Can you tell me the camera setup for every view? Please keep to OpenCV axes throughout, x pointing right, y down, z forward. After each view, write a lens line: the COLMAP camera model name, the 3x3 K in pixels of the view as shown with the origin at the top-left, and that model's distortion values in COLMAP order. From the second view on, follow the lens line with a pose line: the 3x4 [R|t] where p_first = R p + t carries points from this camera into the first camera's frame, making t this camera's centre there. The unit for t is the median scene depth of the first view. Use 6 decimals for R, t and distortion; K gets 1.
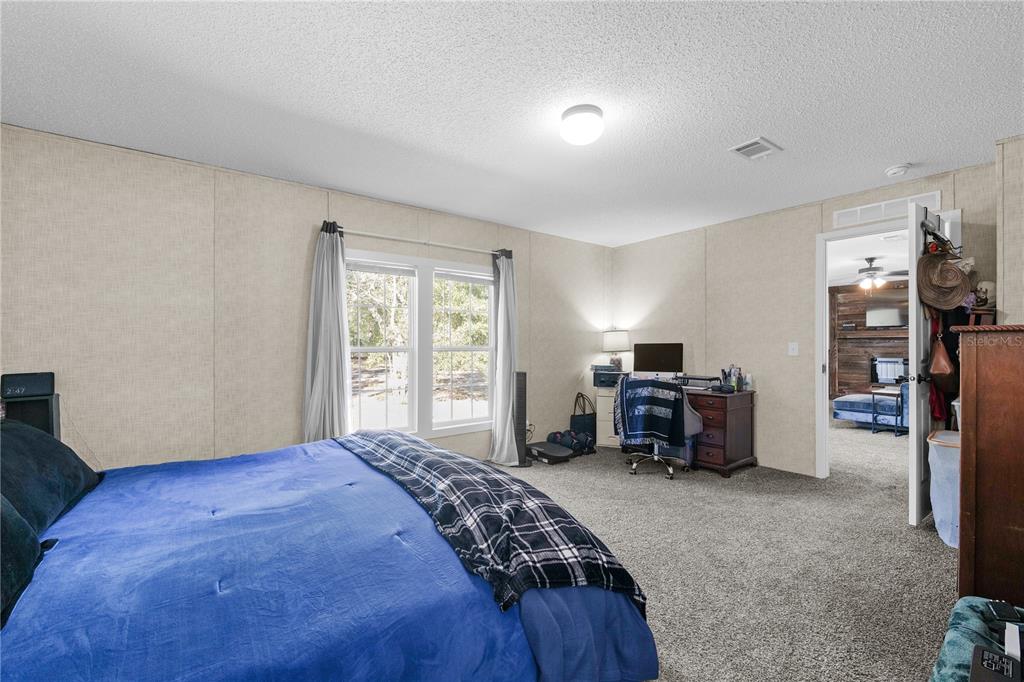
lens RADIAL K [[425.6, 0, 508.4], [0, 425.6, 349.9], [0, 0, 1]] dist [-0.014742, 0.000588]
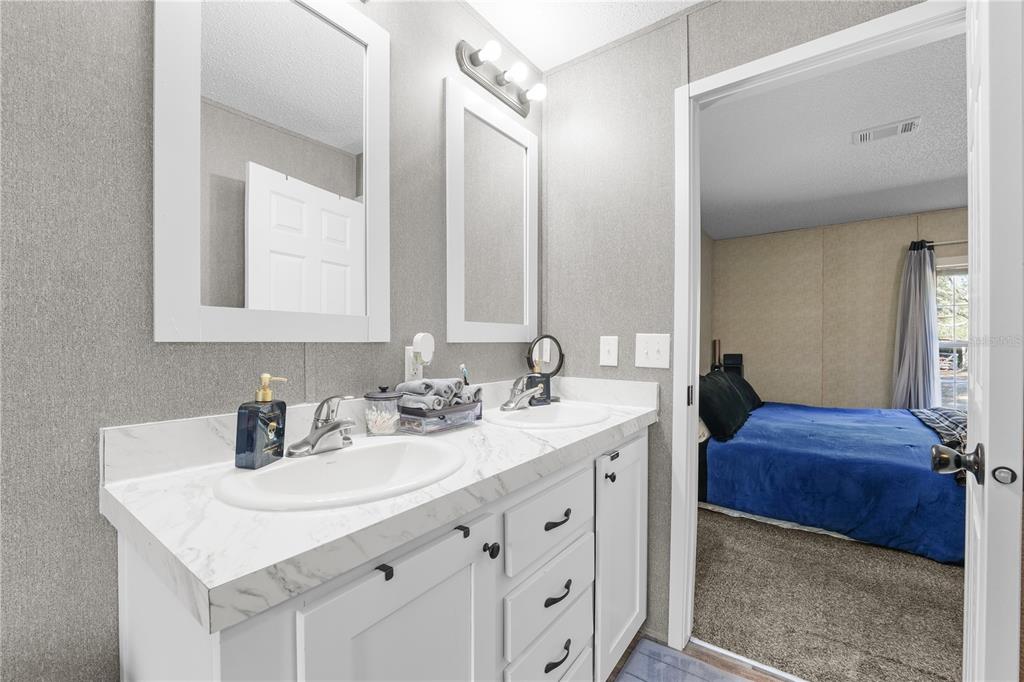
lens RADIAL K [[425.6, 0, 506.9], [0, 425.6, 345.1], [0, 0, 1]] dist [-0.014742, 0.000588]
pose [[0.282324, 0.006443, -0.959298, 0.440333], [-0.004538, 0.999975, 0.005381, 0.001729], [0.959308, 0.002834, 0.282346, -0.525591]]
